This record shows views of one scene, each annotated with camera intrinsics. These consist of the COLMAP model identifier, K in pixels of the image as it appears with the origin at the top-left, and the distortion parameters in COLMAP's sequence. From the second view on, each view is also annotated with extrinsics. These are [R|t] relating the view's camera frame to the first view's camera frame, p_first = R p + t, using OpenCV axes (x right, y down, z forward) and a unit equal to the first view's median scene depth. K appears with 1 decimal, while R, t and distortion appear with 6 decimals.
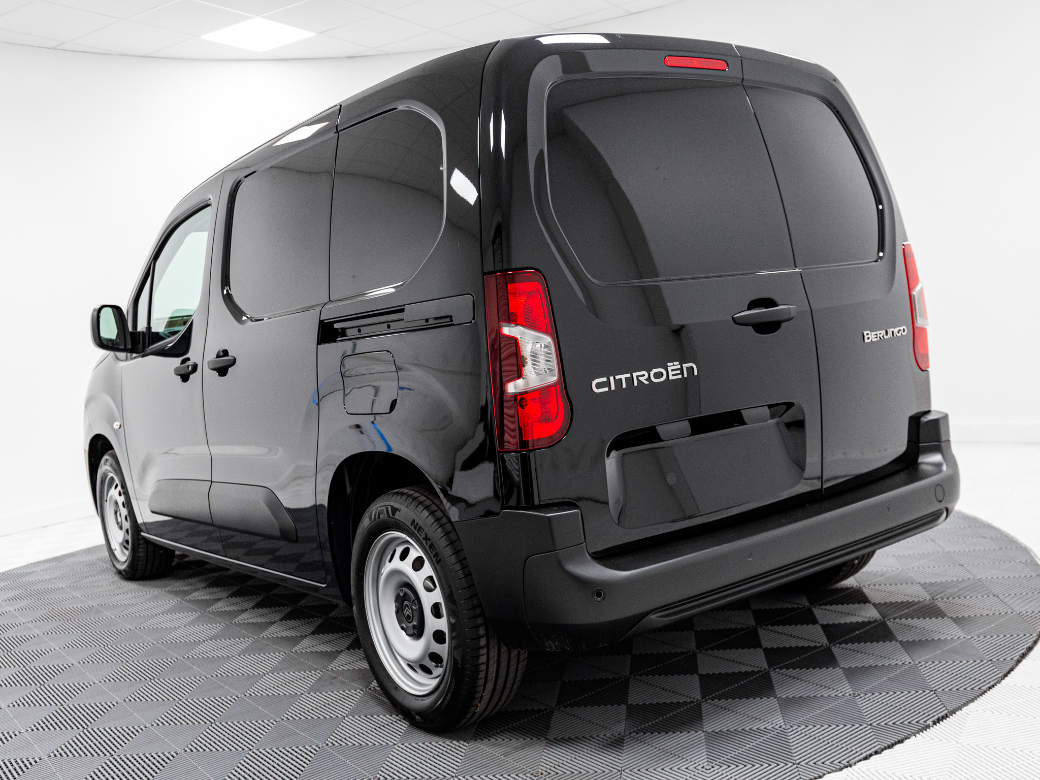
lens RADIAL K [[972.0, 0, 520.0], [0, 972.0, 390.0], [0, 0, 1]] dist [-0.010470, -0.002921]
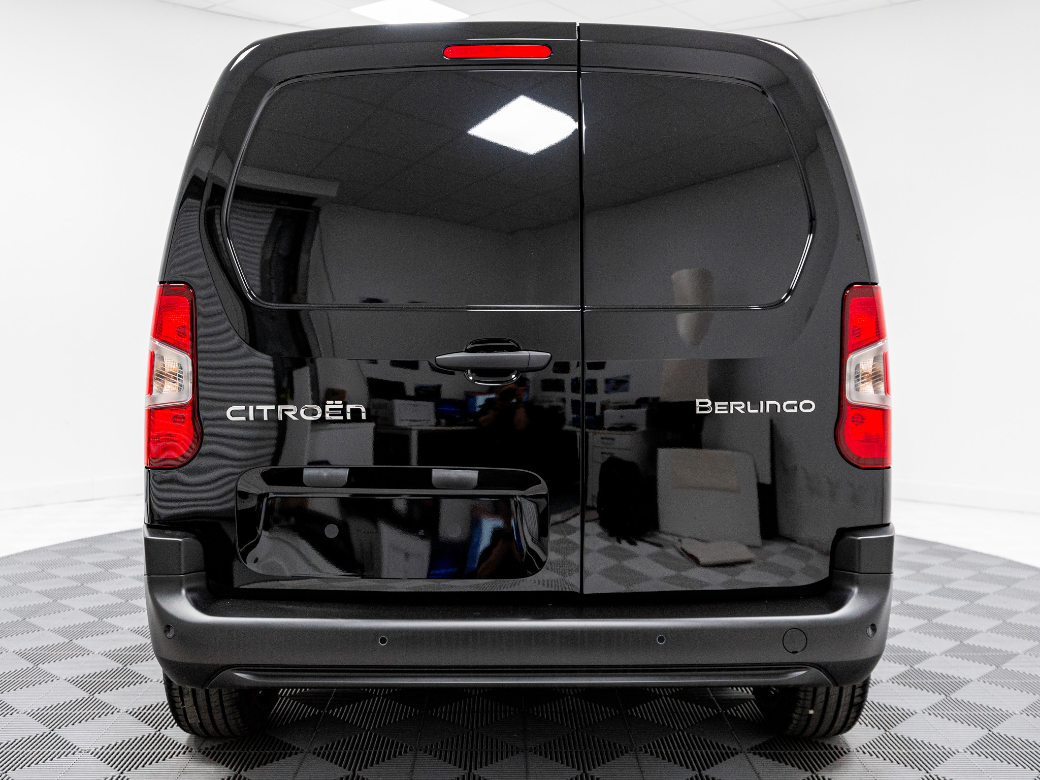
lens RADIAL K [[922.3, 0, 520.0], [0, 922.3, 390.0], [0, 0, 1]] dist [0.002300, 0.000191]
pose [[0.799036, 0.154171, -0.581182, 0.779698], [-0.125263, 0.988044, 0.089882, -0.134898], [0.588091, 0.000982, 0.808794, 0.428277]]
